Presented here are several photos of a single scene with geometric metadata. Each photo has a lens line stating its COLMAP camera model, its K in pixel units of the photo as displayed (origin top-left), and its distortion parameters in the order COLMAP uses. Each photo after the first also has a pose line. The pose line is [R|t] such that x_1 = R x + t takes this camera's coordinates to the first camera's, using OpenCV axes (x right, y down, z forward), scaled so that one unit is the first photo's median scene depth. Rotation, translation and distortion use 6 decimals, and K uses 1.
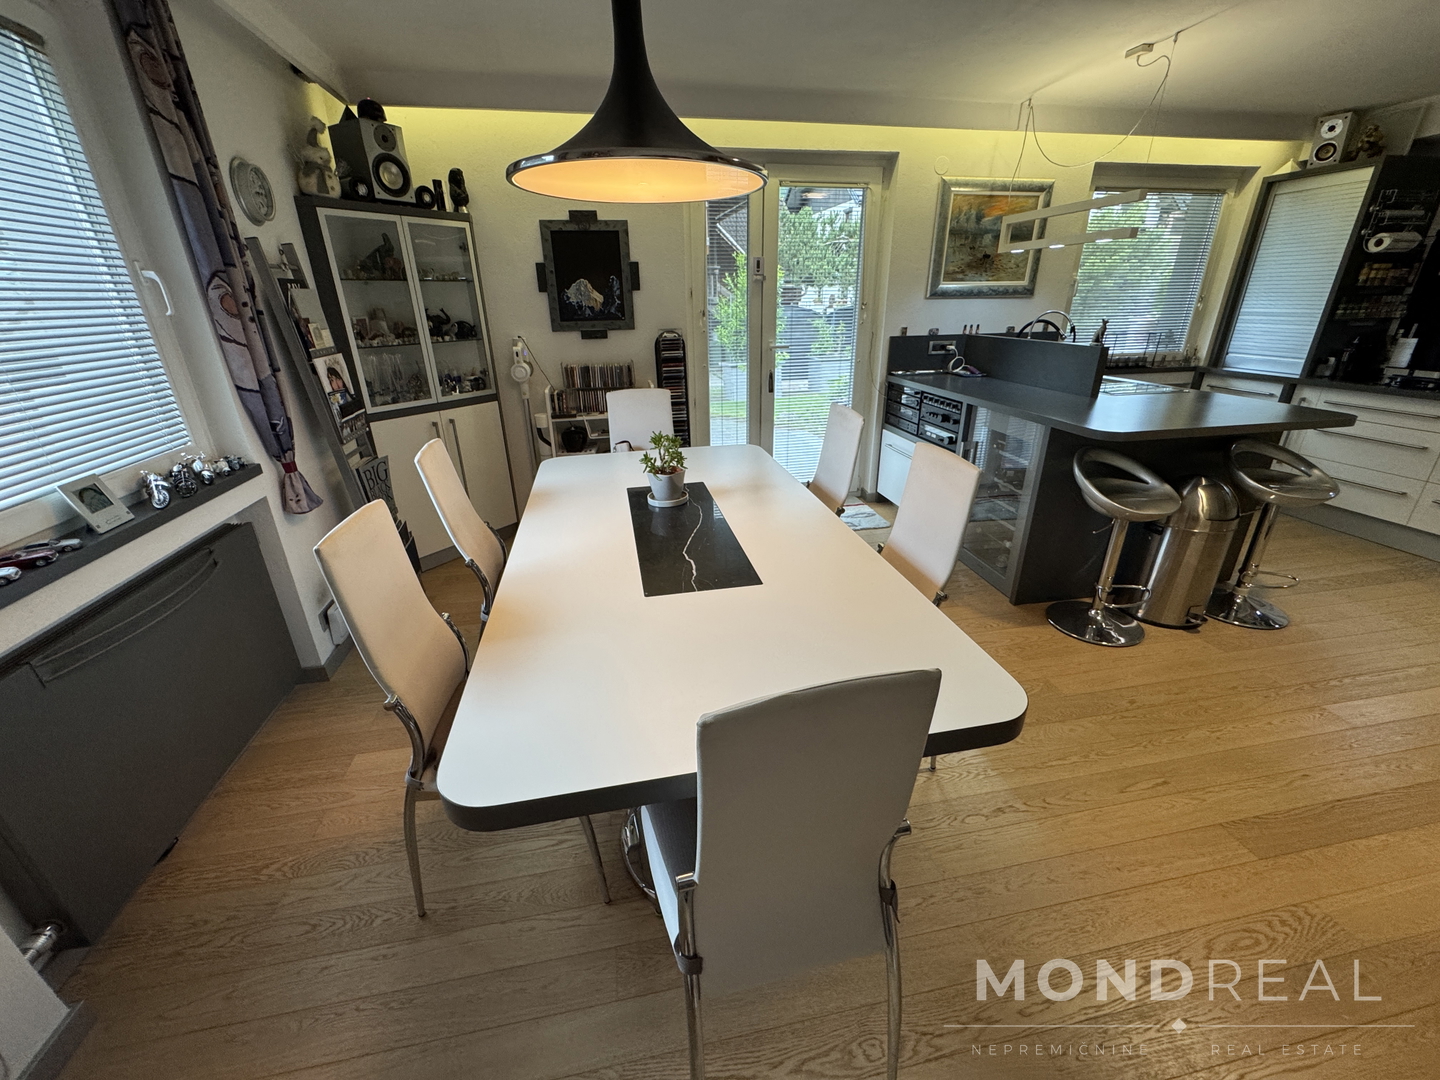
lens RADIAL K [[578.6, 0, 720.6], [0, 578.6, 538.4], [0, 0, 1]] dist [-0.003298, 0.001127]
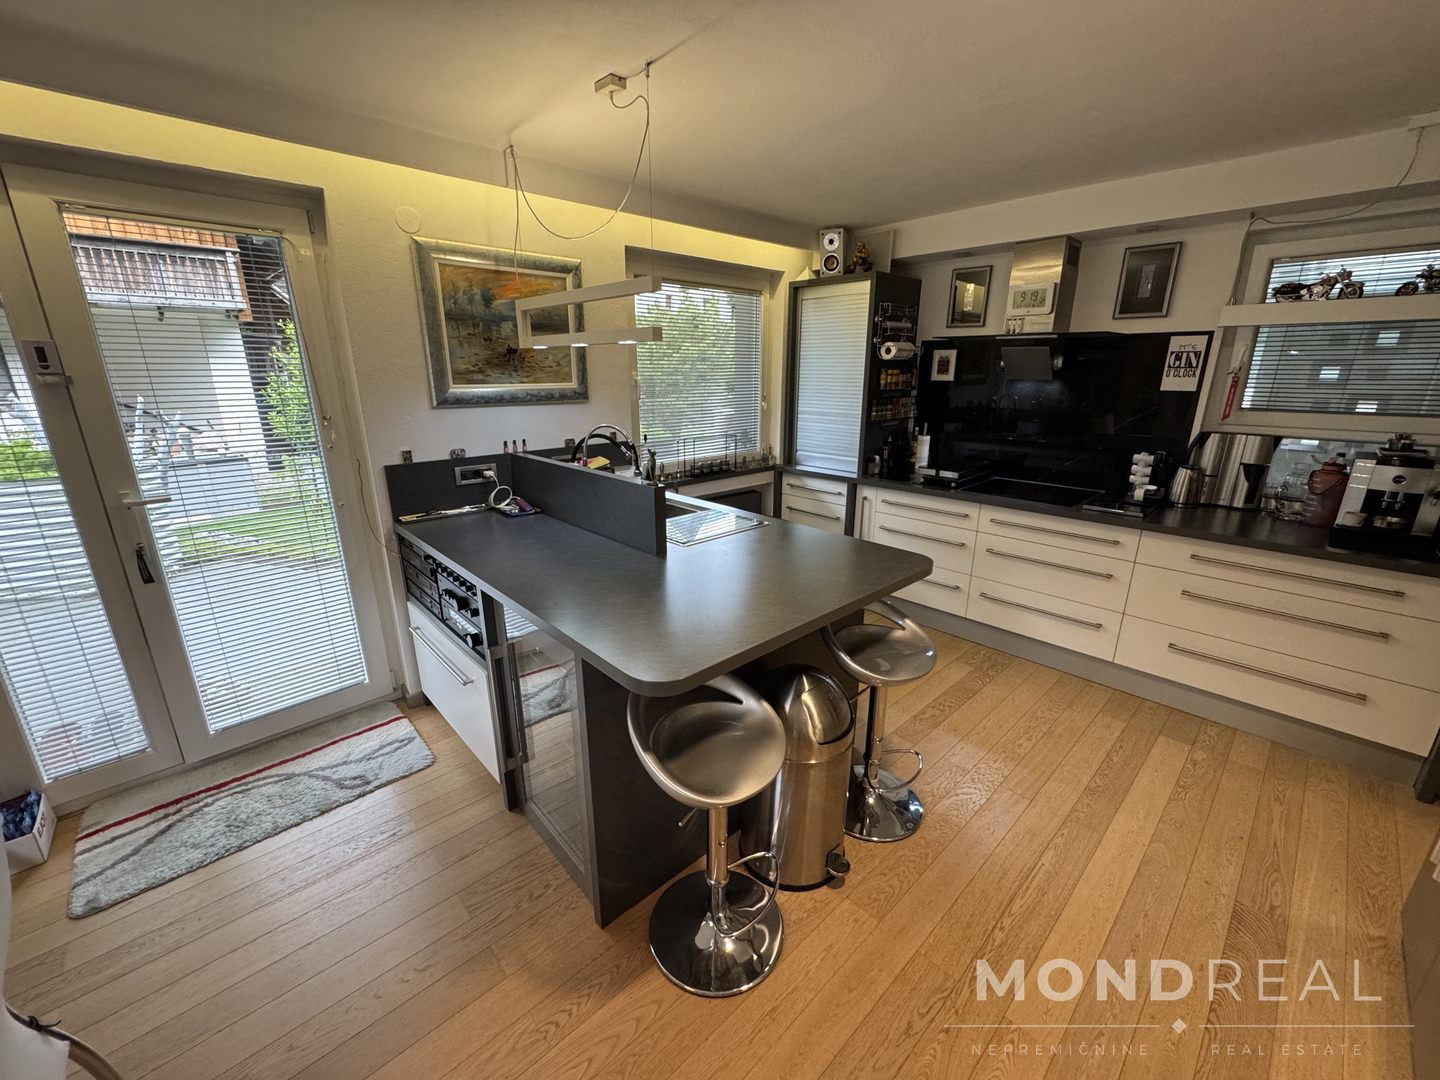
lens RADIAL K [[578.6, 0, 717.1], [0, 578.6, 541.5], [0, 0, 1]] dist [-0.003298, 0.001127]
pose [[0.846391, -0.139474, 0.513974, 0.280712], [0.193489, 0.979682, -0.052778, -0.170729], [-0.496169, 0.144119, 0.856181, 0.293893]]
